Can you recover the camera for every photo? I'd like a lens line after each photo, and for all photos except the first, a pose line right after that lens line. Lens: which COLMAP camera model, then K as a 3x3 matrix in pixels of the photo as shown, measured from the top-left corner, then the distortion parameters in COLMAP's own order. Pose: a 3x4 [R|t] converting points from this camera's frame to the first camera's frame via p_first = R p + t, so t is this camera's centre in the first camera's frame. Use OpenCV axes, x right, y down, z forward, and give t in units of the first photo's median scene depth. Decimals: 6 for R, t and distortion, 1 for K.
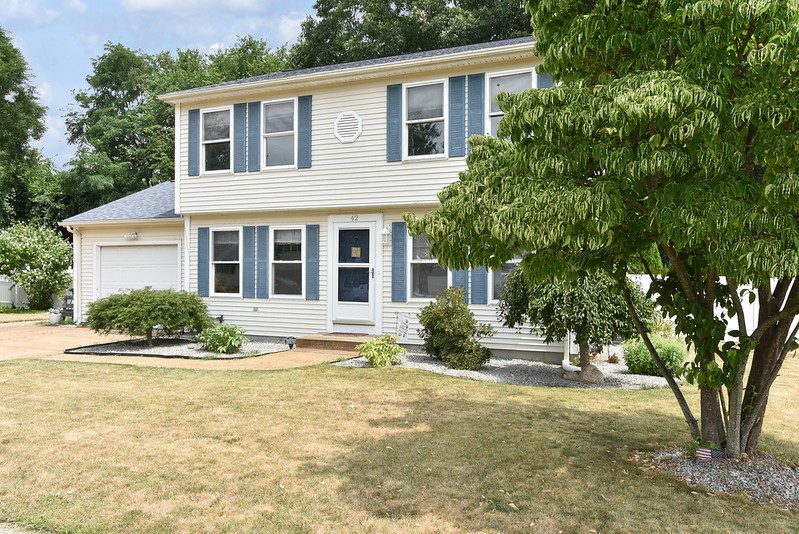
lens RADIAL K [[541.3, 0, 402.8], [0, 541.3, 264.4], [0, 0, 1]] dist [0.013703, -0.001933]
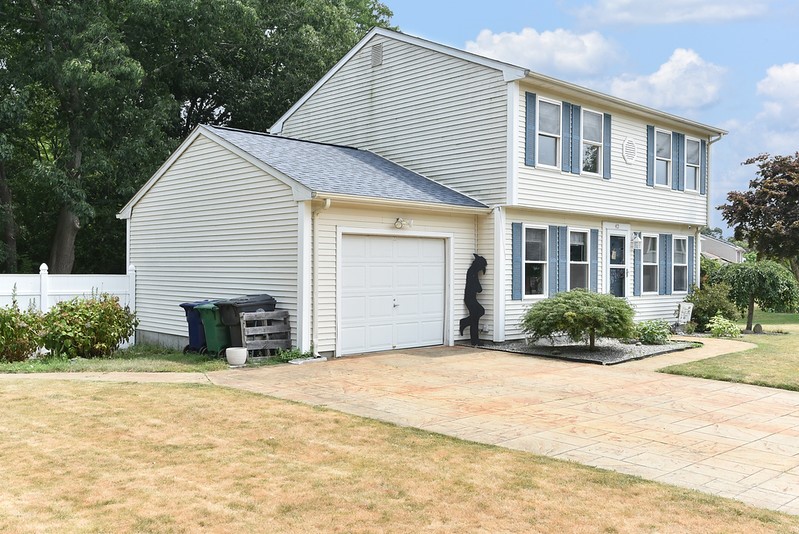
lens RADIAL K [[799.5, 0, 398.2], [0, 799.5, 265.9], [0, 0, 1]] dist [-0.010712, 0.000000]
pose [[0.416156, 0.002679, 0.909289, -1.845574], [-0.018317, 0.999817, 0.005437, -0.000439], [-0.909109, -0.018918, 0.416129, 0.702459]]
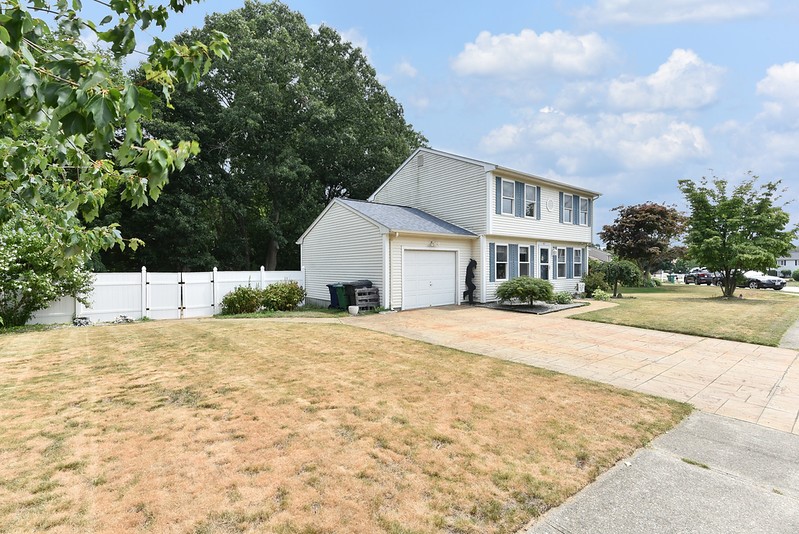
lens RADIAL K [[392.6, 0, 397.2], [0, 392.6, 263.5], [0, 0, 1]] dist [0.005497, -0.000872]
pose [[0.496037, 0.001827, 0.868299, -1.835717], [-0.006853, 0.999975, 0.001812, -0.000488], [-0.868274, -0.006849, 0.496037, 0.705971]]
